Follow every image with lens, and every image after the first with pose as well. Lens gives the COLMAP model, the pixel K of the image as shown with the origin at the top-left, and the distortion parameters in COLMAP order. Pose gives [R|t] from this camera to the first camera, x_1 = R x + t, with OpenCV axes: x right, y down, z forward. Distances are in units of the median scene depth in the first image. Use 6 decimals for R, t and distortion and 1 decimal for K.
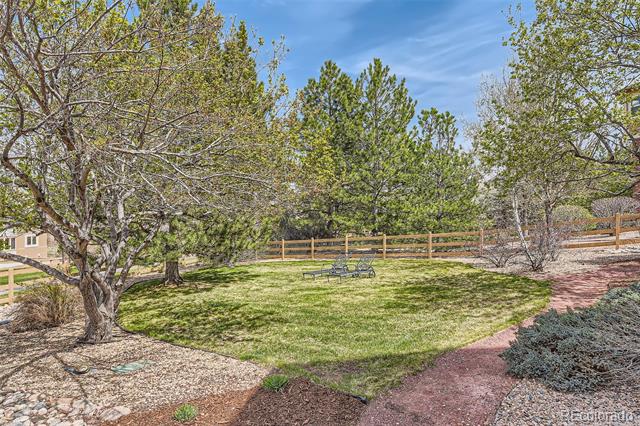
lens RADIAL K [[397.6, 0, 320.0], [0, 397.6, 213.7], [0, 0, 1]] dist [-0.000191, -0.000058]
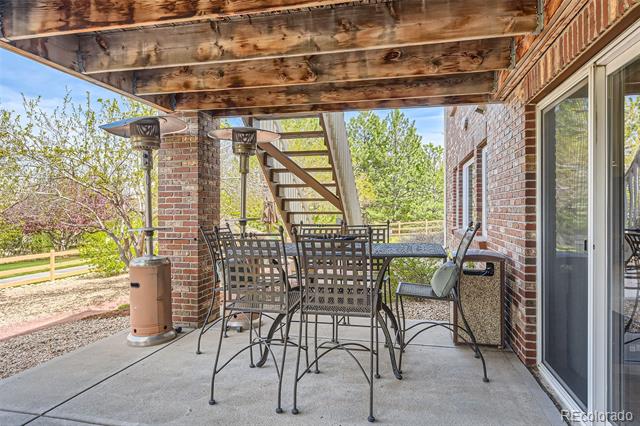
lens RADIAL K [[397.6, 0, 320.3], [0, 397.6, 211.9], [0, 0, 1]] dist [-0.000191, -0.000058]
pose [[0.998029, 0.001208, -0.062736, -0.055220], [-0.000555, 0.999946, 0.010421, -0.004400], [0.062745, -0.010365, 0.997976, -0.588701]]
